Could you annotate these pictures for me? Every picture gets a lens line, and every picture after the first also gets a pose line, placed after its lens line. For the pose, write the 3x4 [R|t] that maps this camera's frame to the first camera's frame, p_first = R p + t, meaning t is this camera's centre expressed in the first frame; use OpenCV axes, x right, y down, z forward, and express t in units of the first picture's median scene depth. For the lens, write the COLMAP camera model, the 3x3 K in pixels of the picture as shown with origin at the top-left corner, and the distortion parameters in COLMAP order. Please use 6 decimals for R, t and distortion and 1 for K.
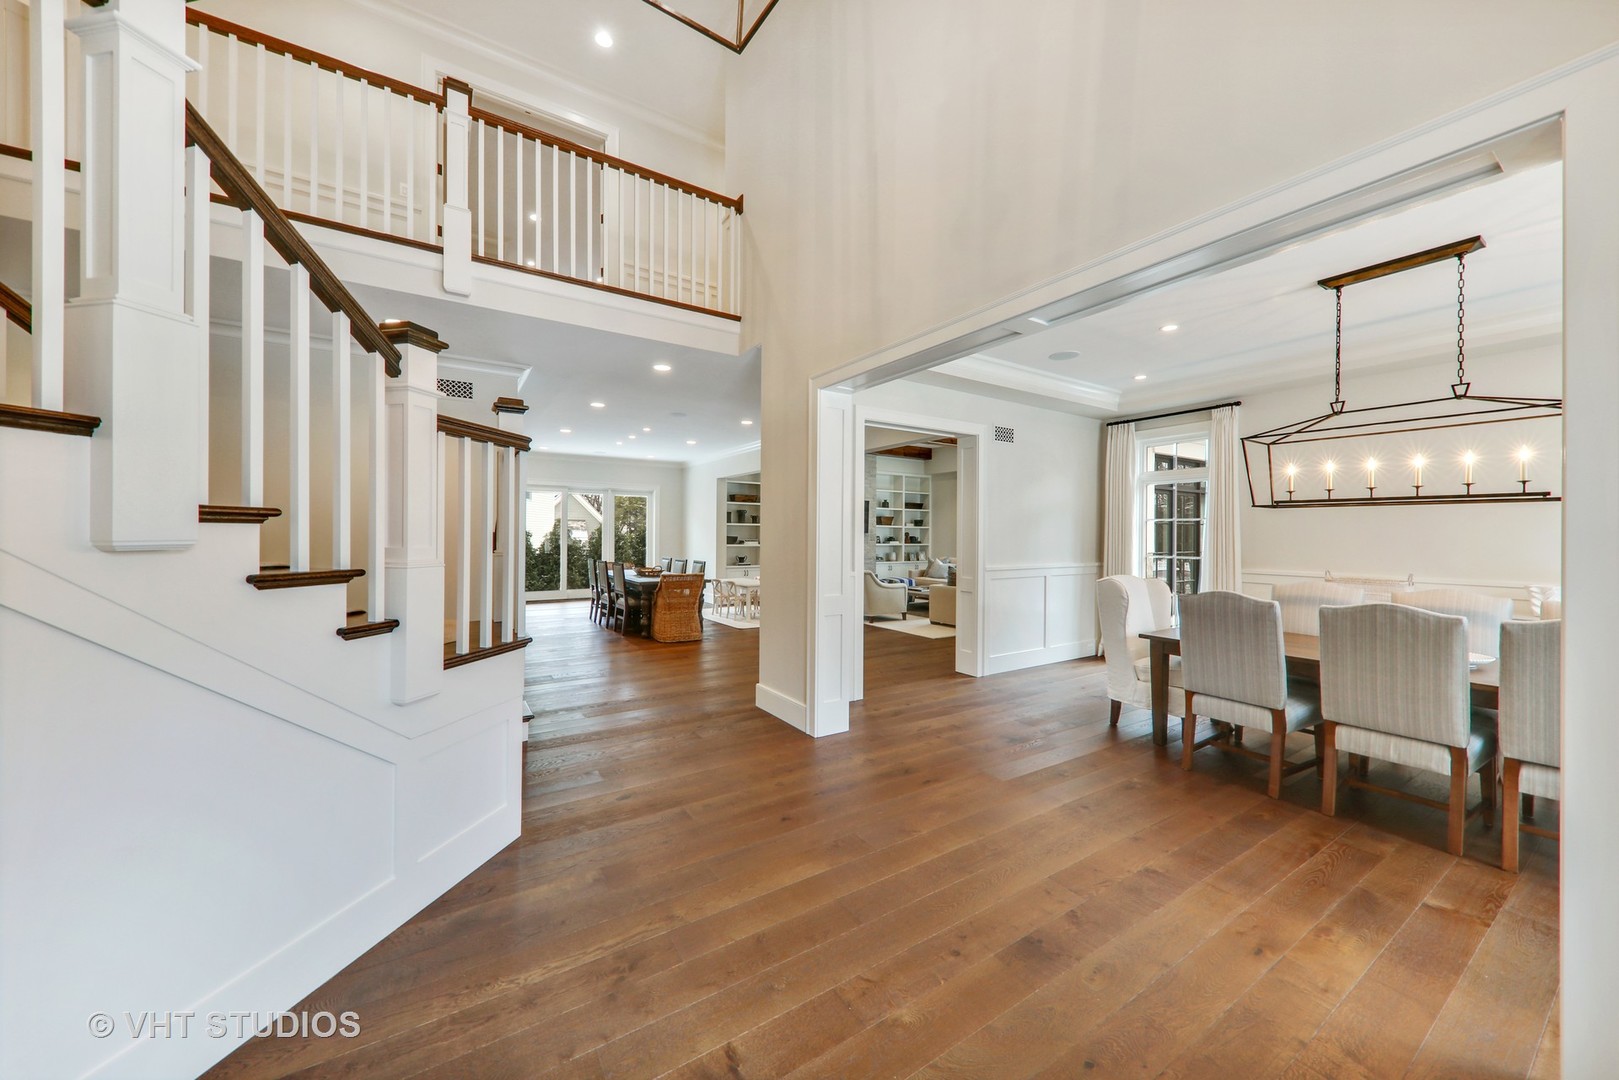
lens RADIAL K [[572.9, 0, 810.5], [0, 572.9, 538.8], [0, 0, 1]] dist [-0.002720, -0.000068]
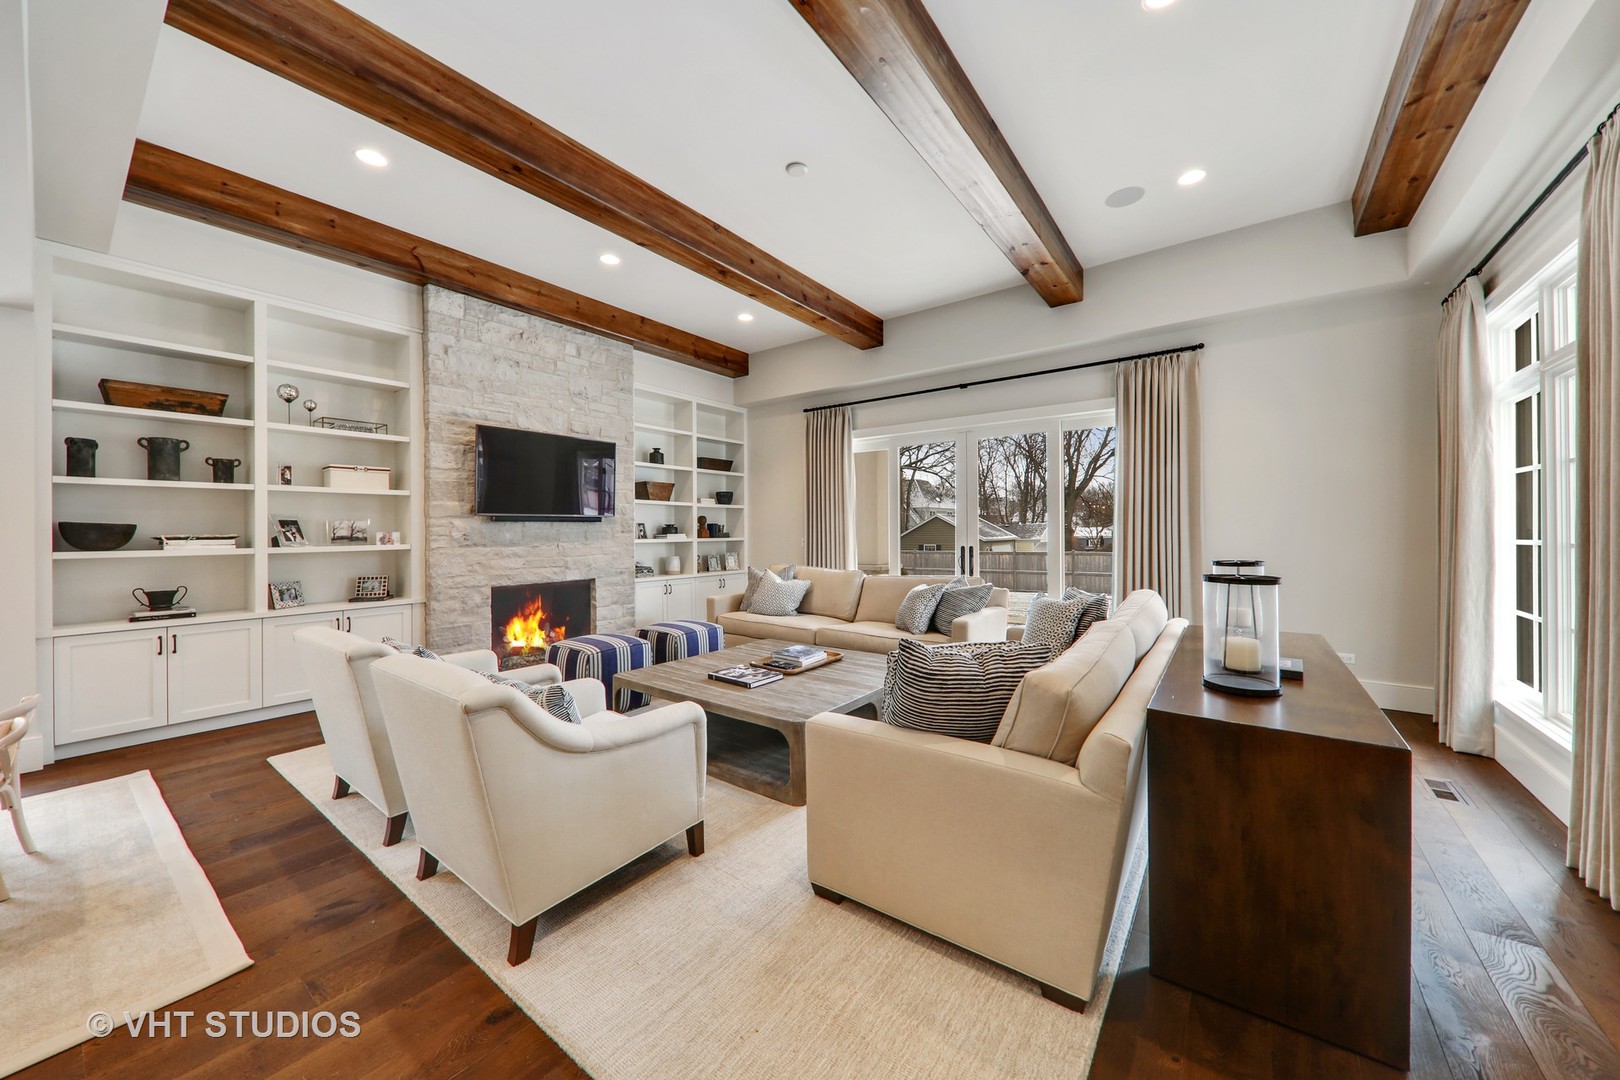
lens RADIAL K [[573.3, 0, 815.0], [0, 573.3, 533.9], [0, 0, 1]] dist [-0.002720, -0.000068]
pose [[0.932865, -0.013233, 0.359984, 0.080380], [0.011575, 0.999910, 0.006759, 0.002532], [-0.360041, -0.002139, 0.932934, 0.498839]]
